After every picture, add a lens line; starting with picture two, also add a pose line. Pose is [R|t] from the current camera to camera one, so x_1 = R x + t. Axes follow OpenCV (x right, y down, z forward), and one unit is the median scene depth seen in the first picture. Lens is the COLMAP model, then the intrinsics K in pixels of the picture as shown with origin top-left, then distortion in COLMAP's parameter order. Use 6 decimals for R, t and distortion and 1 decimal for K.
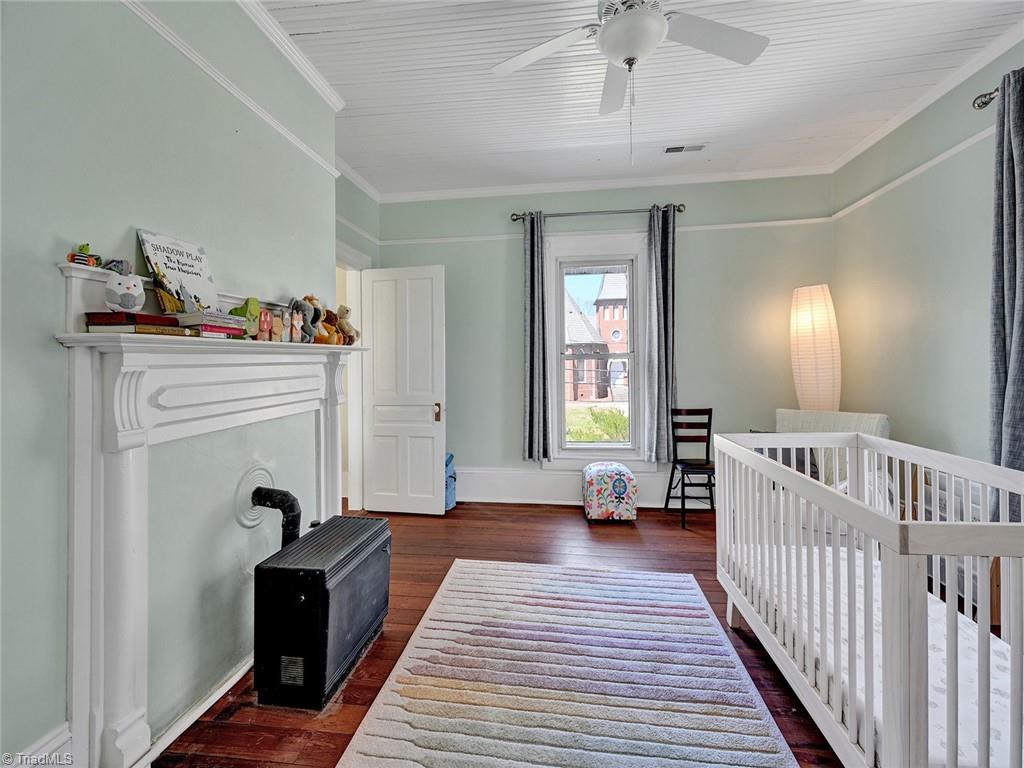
lens RADIAL K [[413.8, 0, 516.6], [0, 413.8, 377.4], [0, 0, 1]] dist [-0.009885, 0.001650]
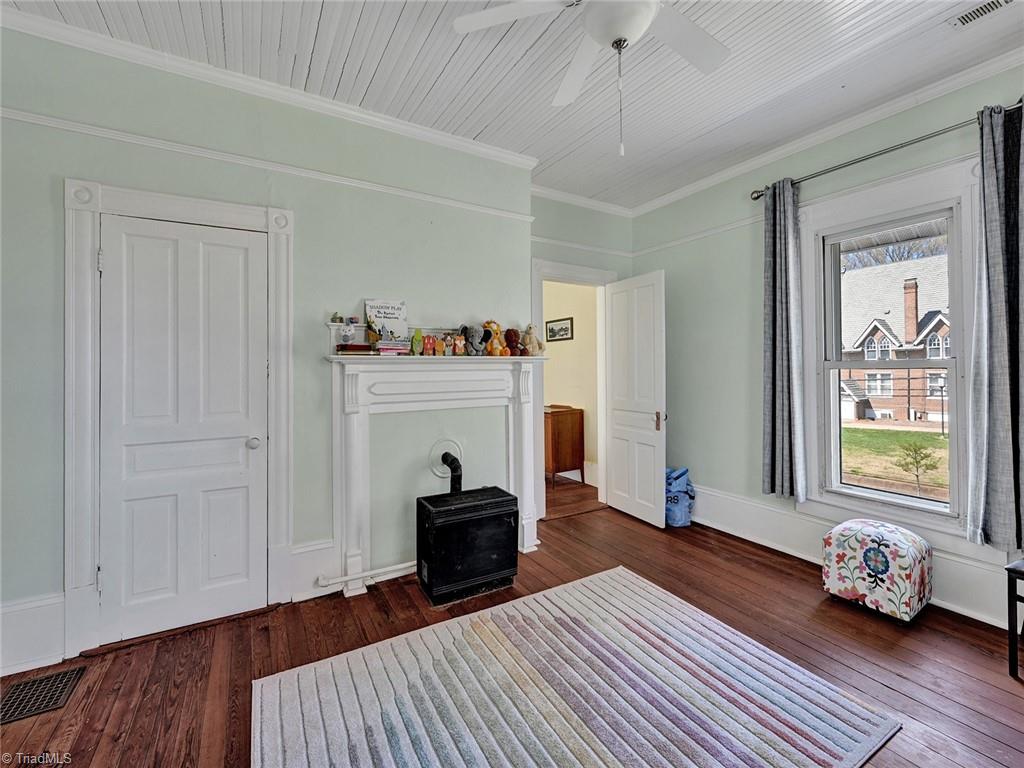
lens RADIAL K [[427.9, 0, 518.1], [0, 427.9, 380.6], [0, 0, 1]] dist [-0.010447, -0.000678]
pose [[0.629714, 0.032933, -0.776128, 0.633461], [-0.036108, 0.999262, 0.013105, -0.020617], [0.775987, 0.019772, 0.630439, 0.182334]]
